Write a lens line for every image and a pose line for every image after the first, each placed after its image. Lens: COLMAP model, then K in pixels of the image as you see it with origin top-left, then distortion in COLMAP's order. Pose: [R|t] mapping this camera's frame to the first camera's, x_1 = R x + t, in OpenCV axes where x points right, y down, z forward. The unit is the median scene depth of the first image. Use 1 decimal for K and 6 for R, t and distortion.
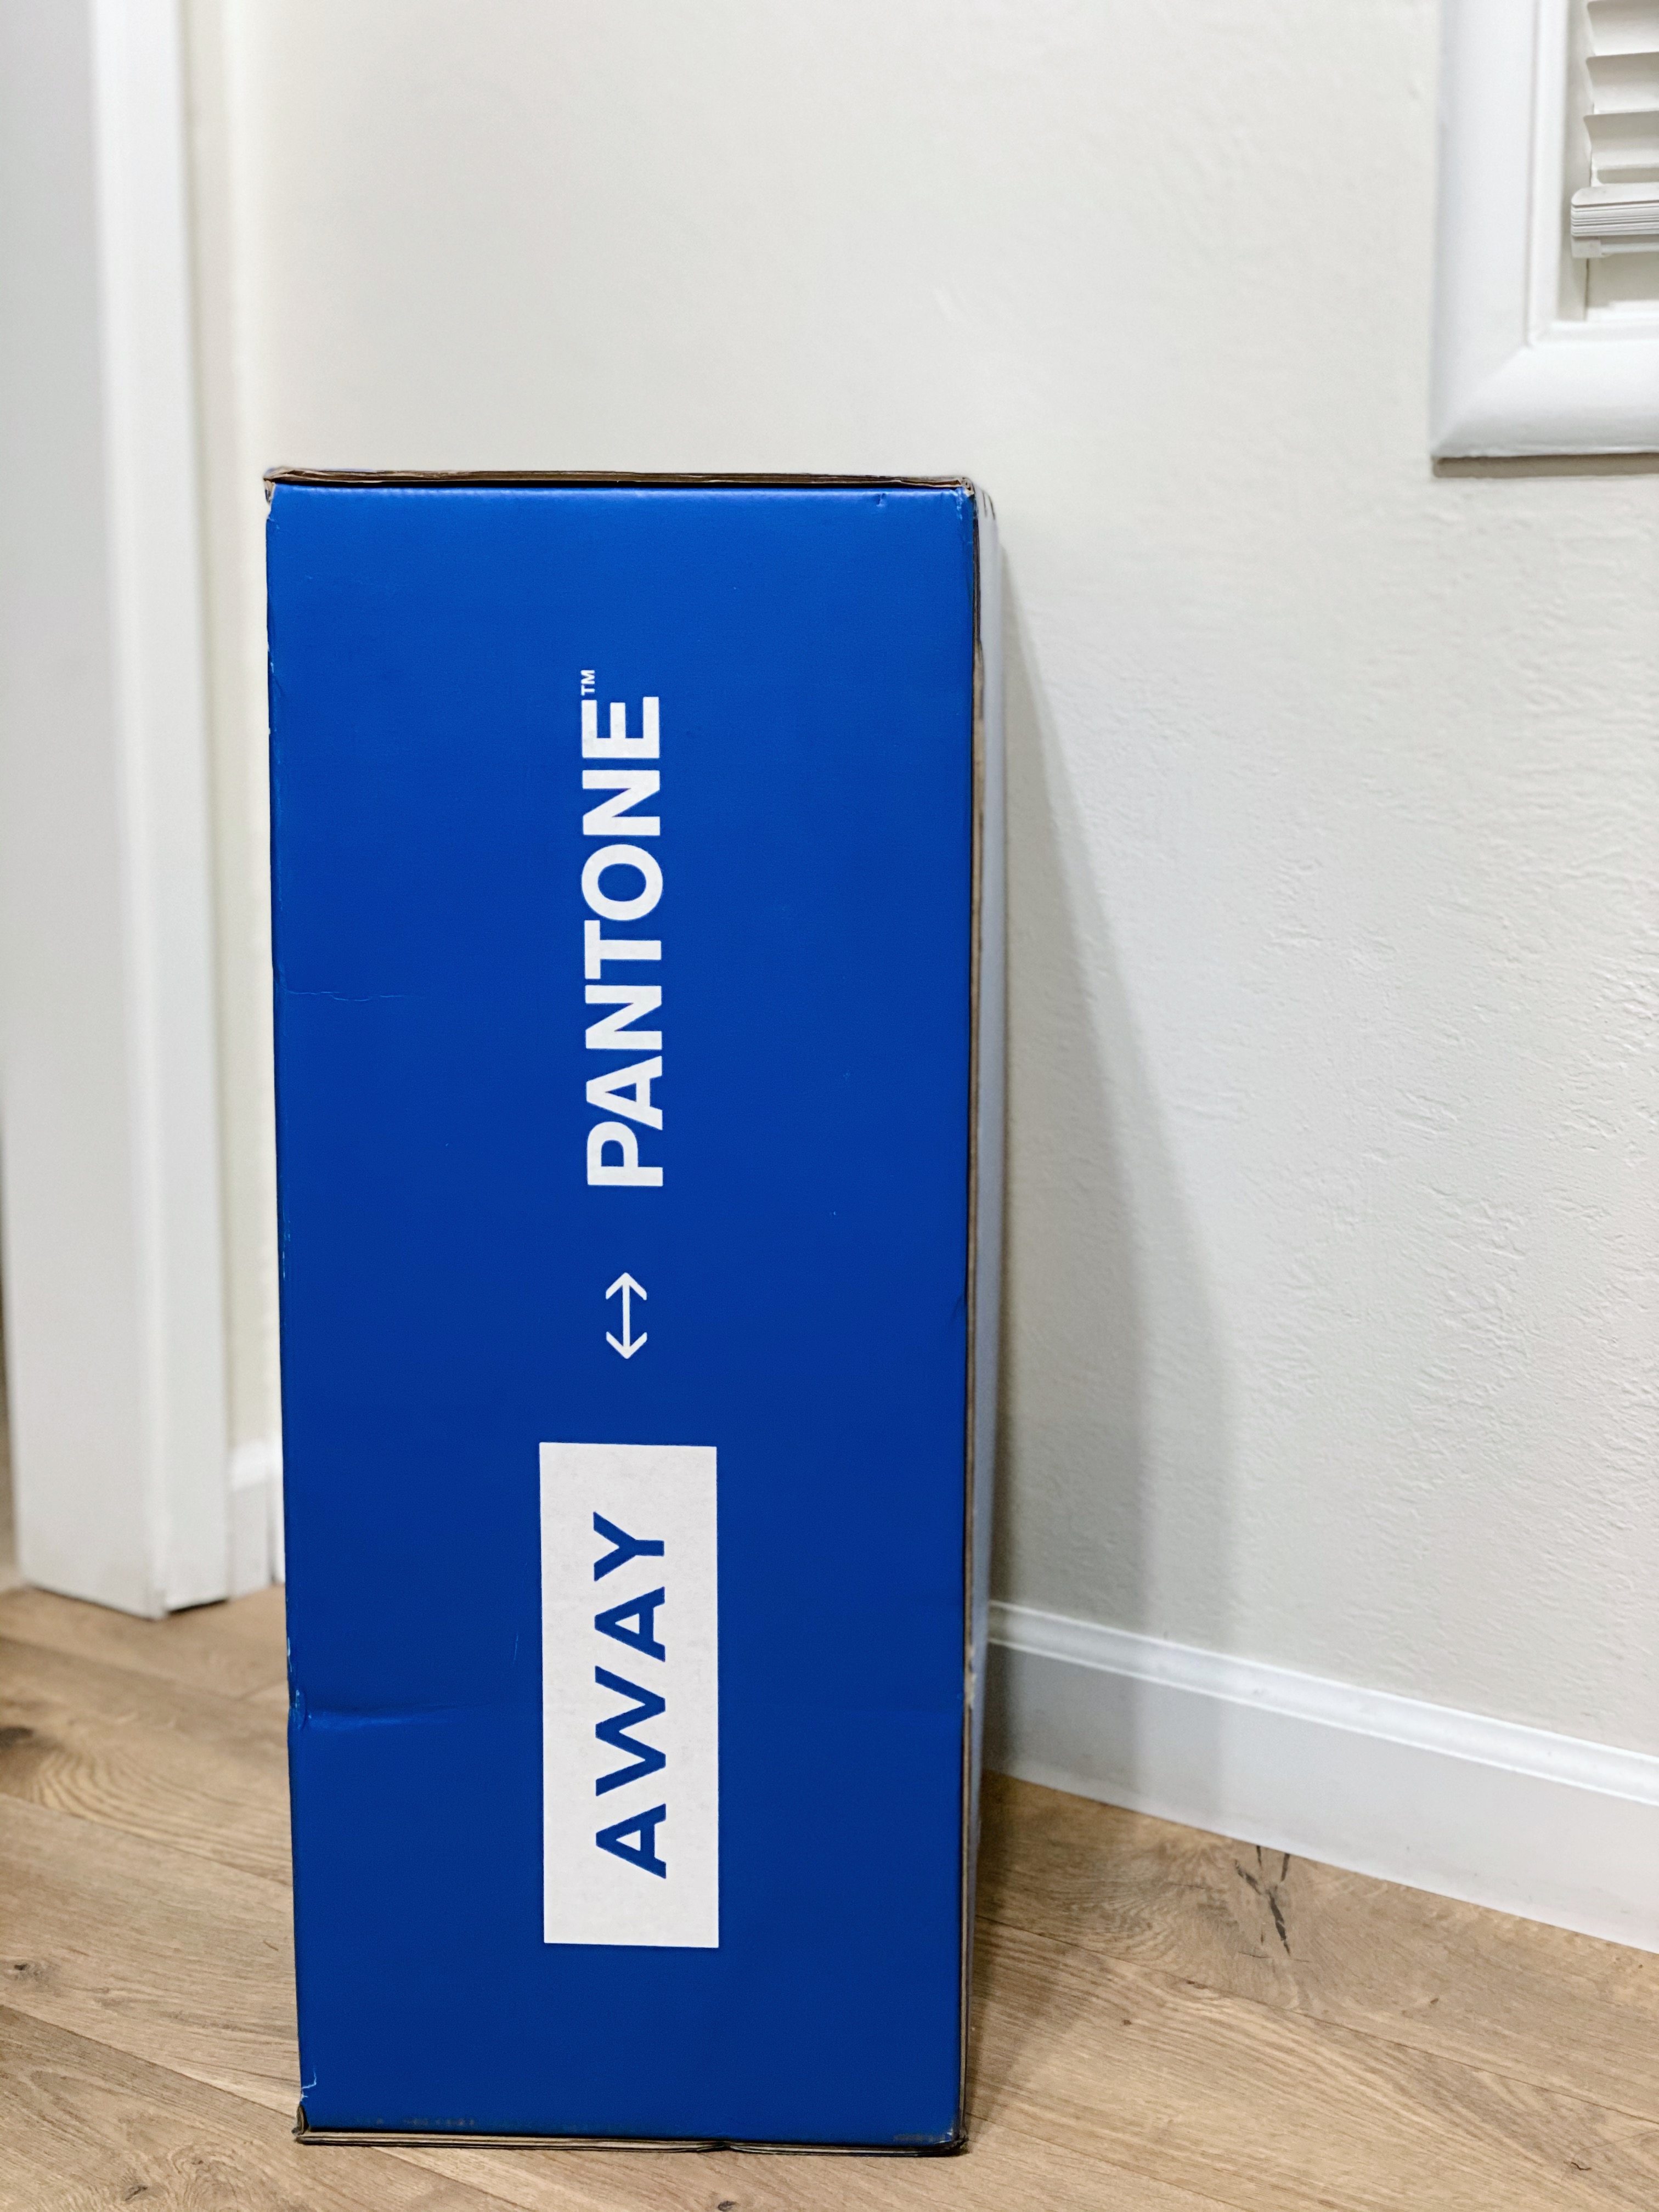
lens RADIAL K [[3338.8, 0, 831.6], [0, 3338.8, 1114.5], [0, 0, 1]] dist [0.114626, 0.000000]
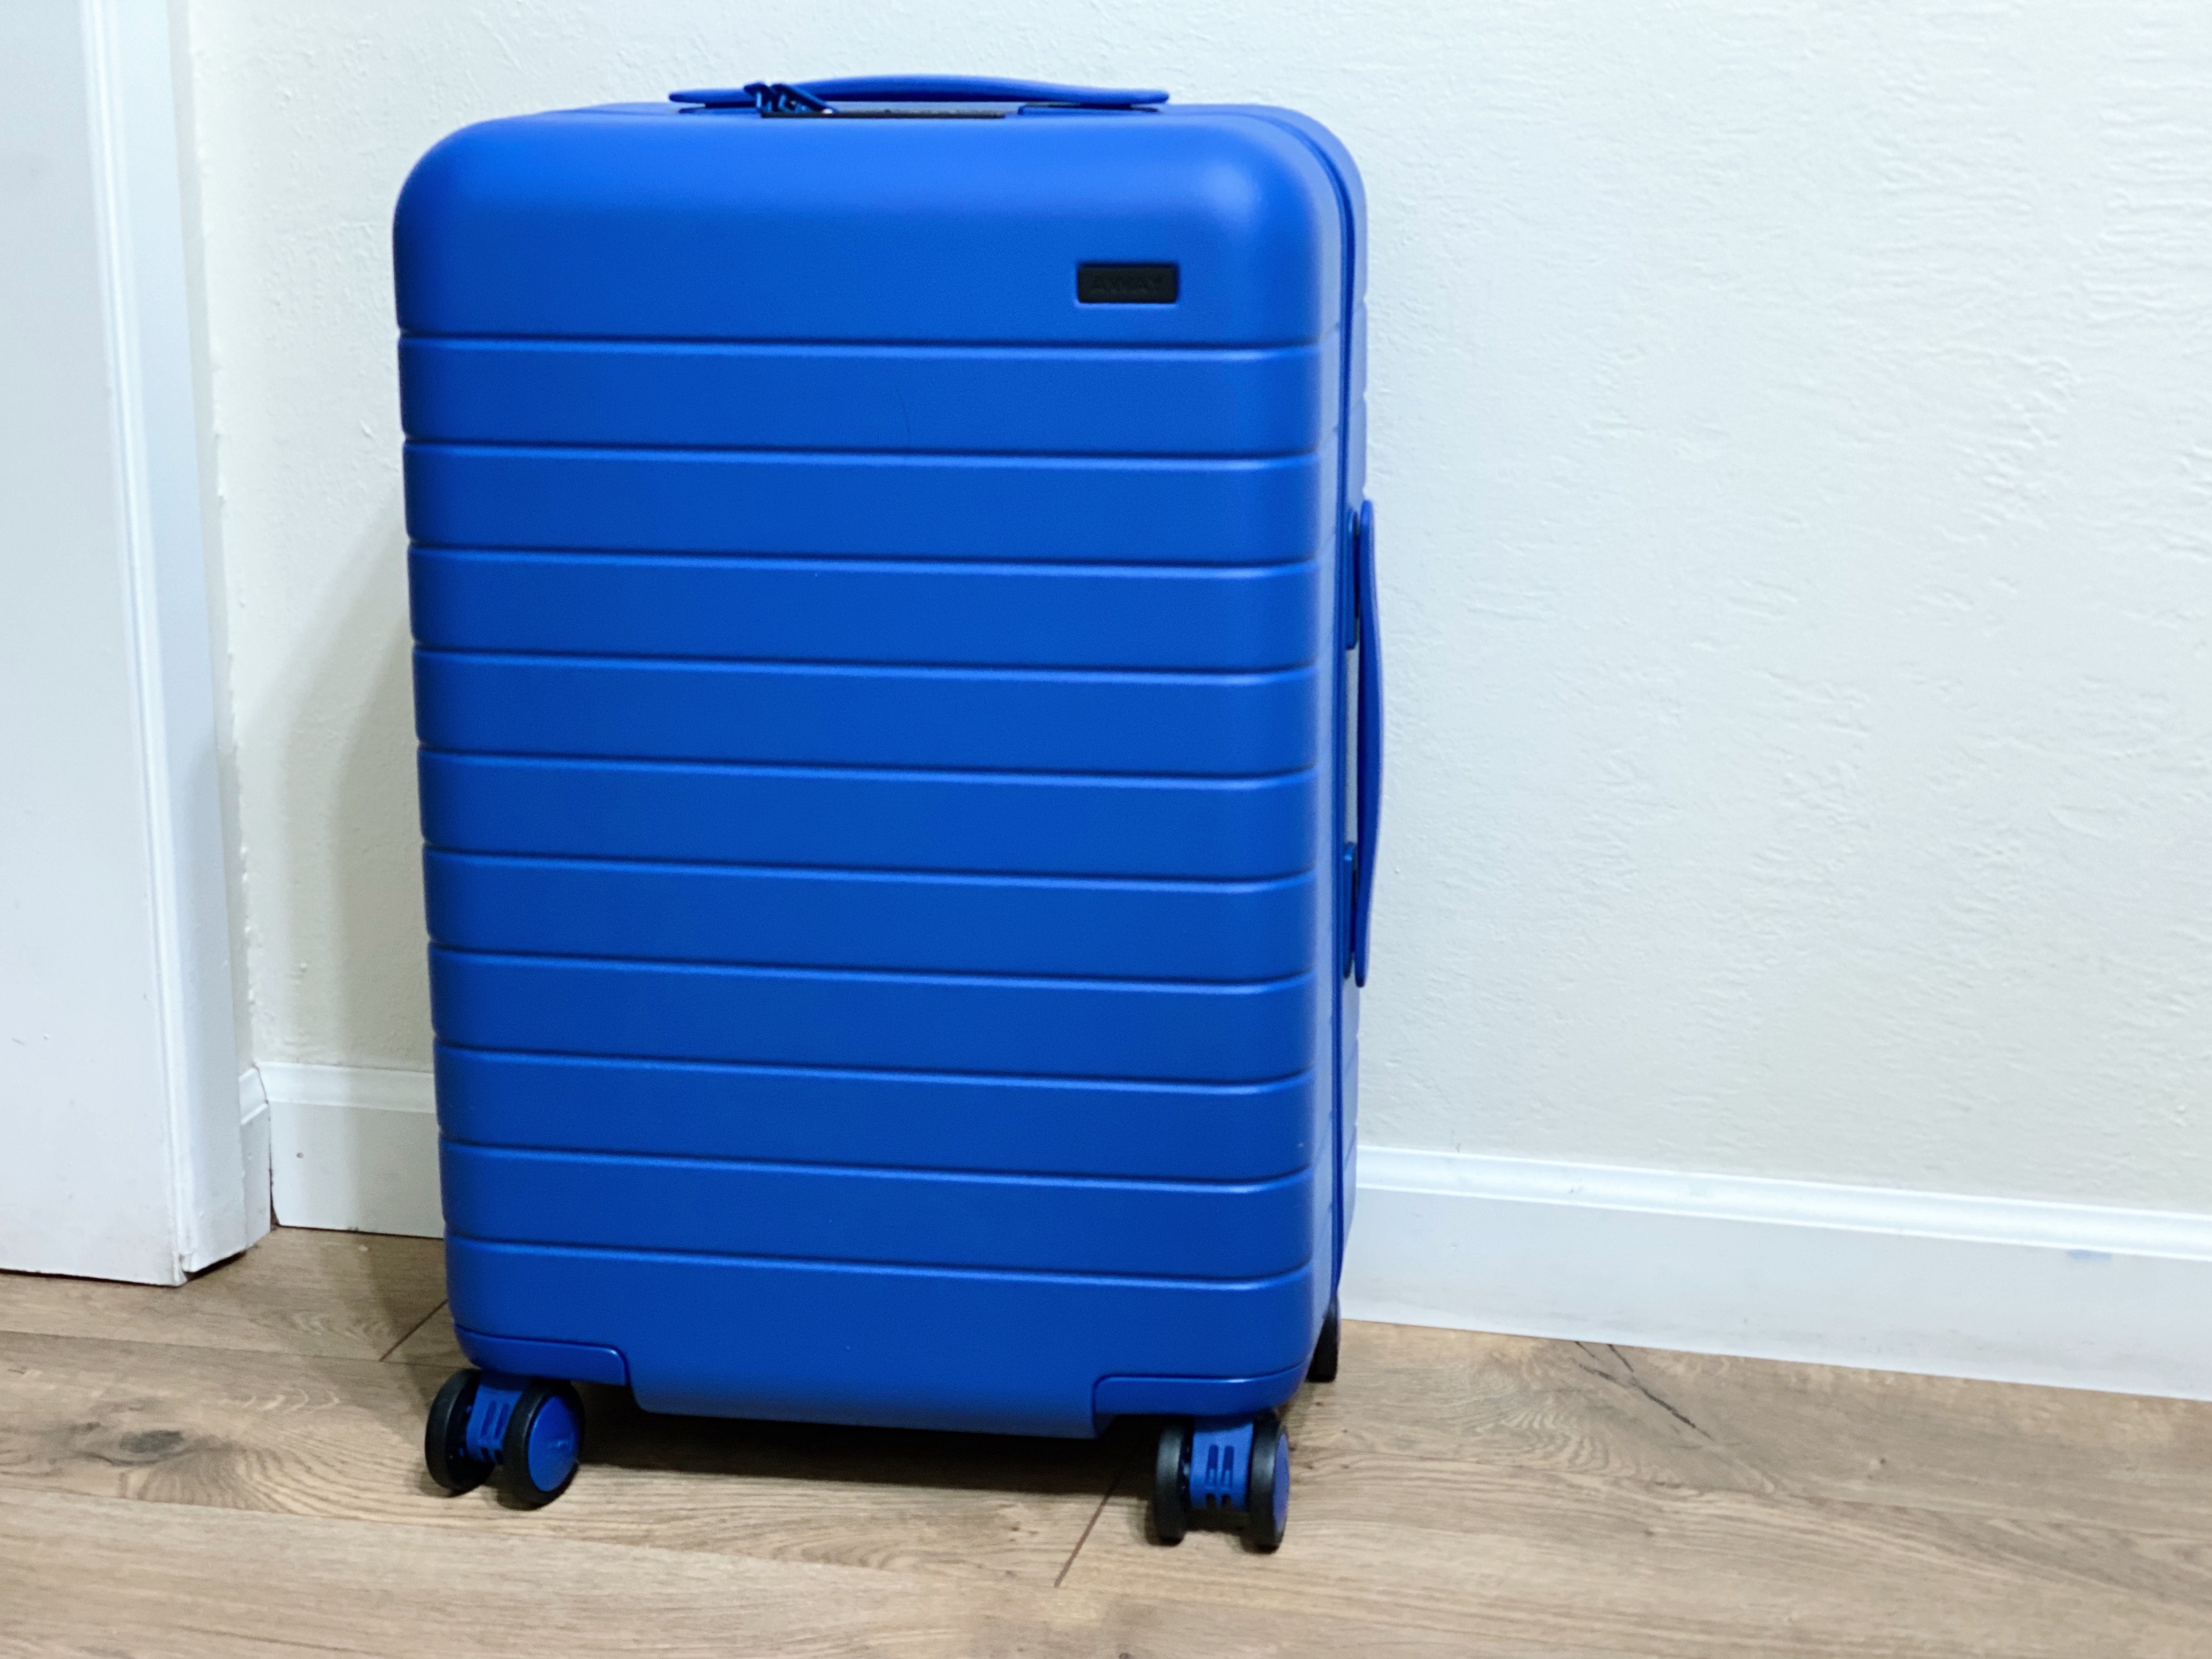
lens RADIAL K [[3339.1, 0, 1108.0], [0, 3339.1, 824.8], [0, 0, 1]] dist [0.114626, 0.000000]
pose [[0.914470, -0.090901, 0.394311, -0.406734], [0.065570, 0.994851, 0.077279, -0.023586], [-0.399305, -0.044814, 0.915722, 0.157383]]
